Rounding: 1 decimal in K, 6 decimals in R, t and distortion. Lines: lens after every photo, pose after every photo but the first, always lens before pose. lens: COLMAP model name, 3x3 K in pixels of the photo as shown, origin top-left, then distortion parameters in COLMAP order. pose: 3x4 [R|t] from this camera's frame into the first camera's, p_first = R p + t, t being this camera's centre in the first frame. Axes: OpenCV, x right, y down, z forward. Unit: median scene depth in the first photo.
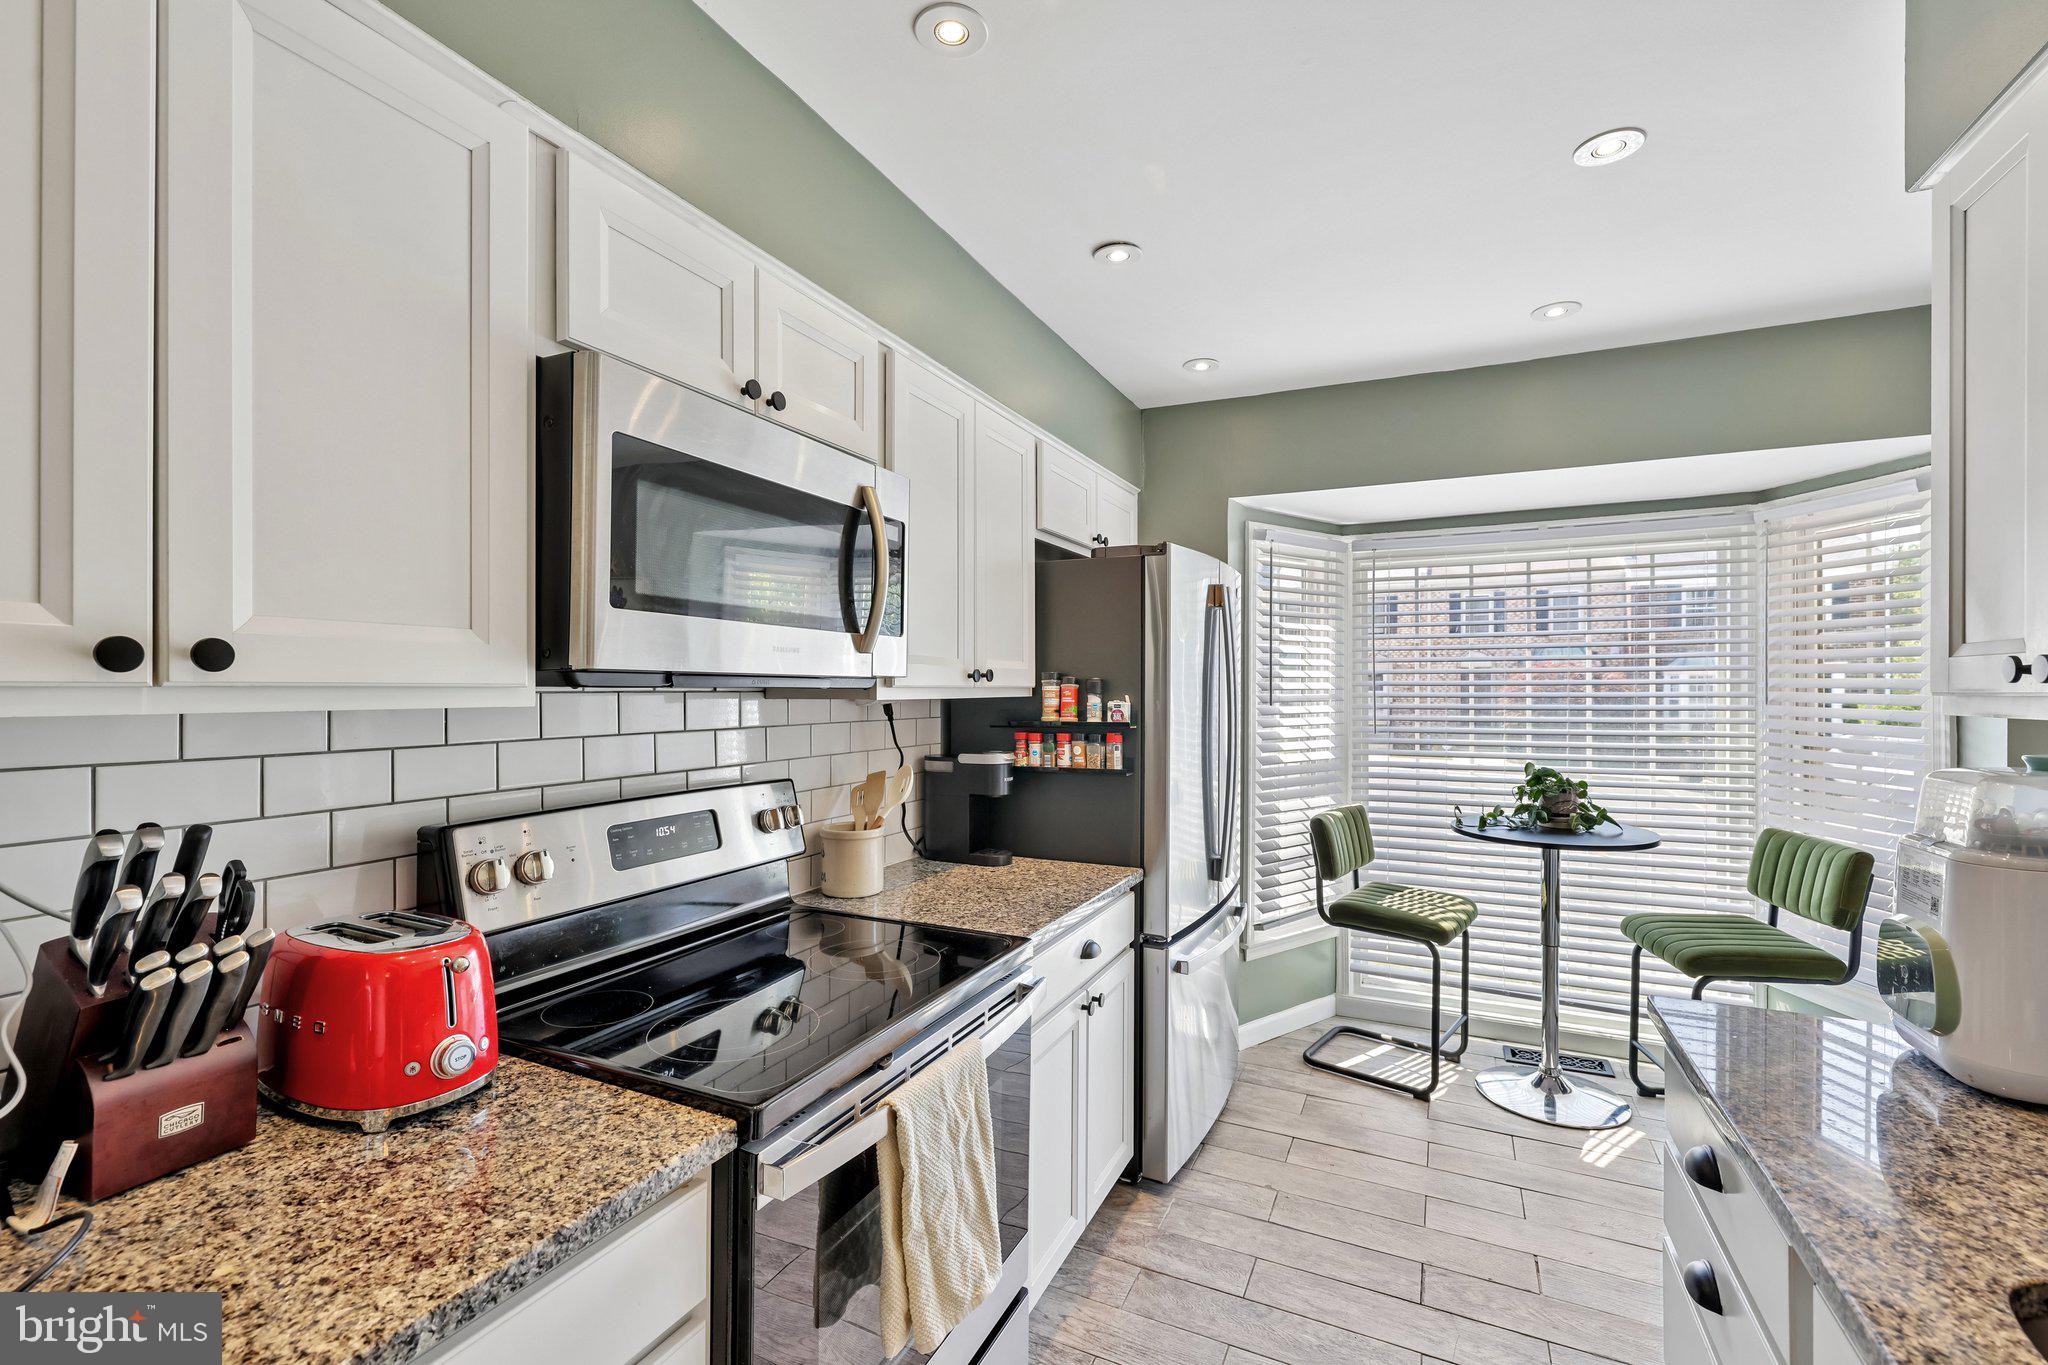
lens RADIAL K [[877.2, 0, 1018.2], [0, 877.2, 694.1], [0, 0, 1]] dist [-0.003410, 0.000563]
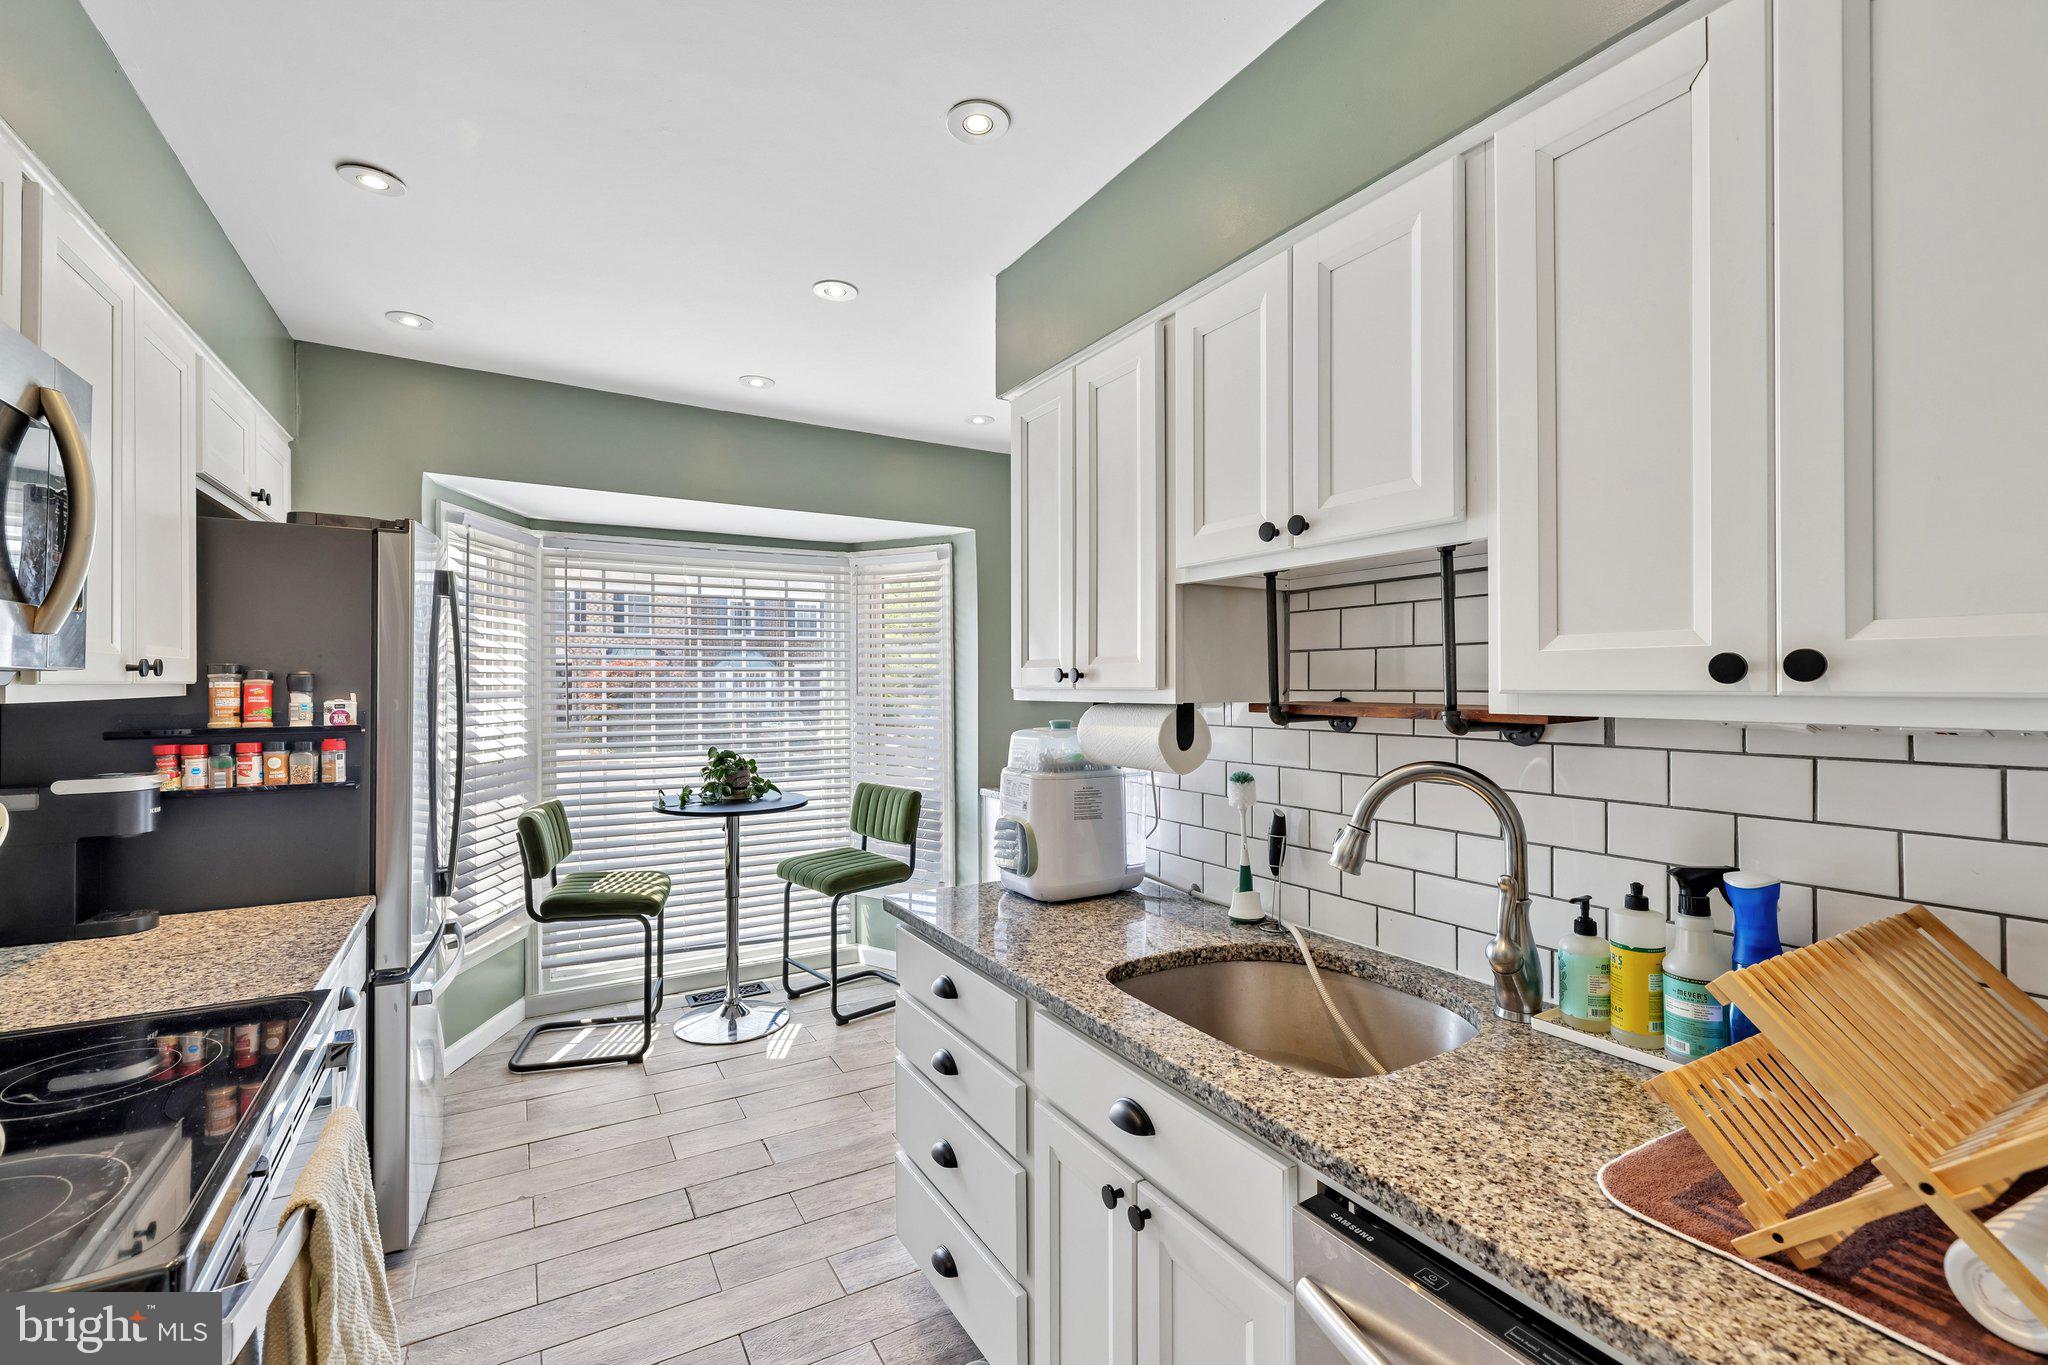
lens RADIAL K [[877.2, 0, 1008.9], [0, 877.2, 684.7], [0, 0, 1]] dist [-0.003410, 0.000563]
pose [[0.560929, -0.000743, 0.827864, -0.179375], [0.004662, 0.999987, -0.002261, -0.001590], [-0.827851, 0.005128, 0.560925, 0.004182]]
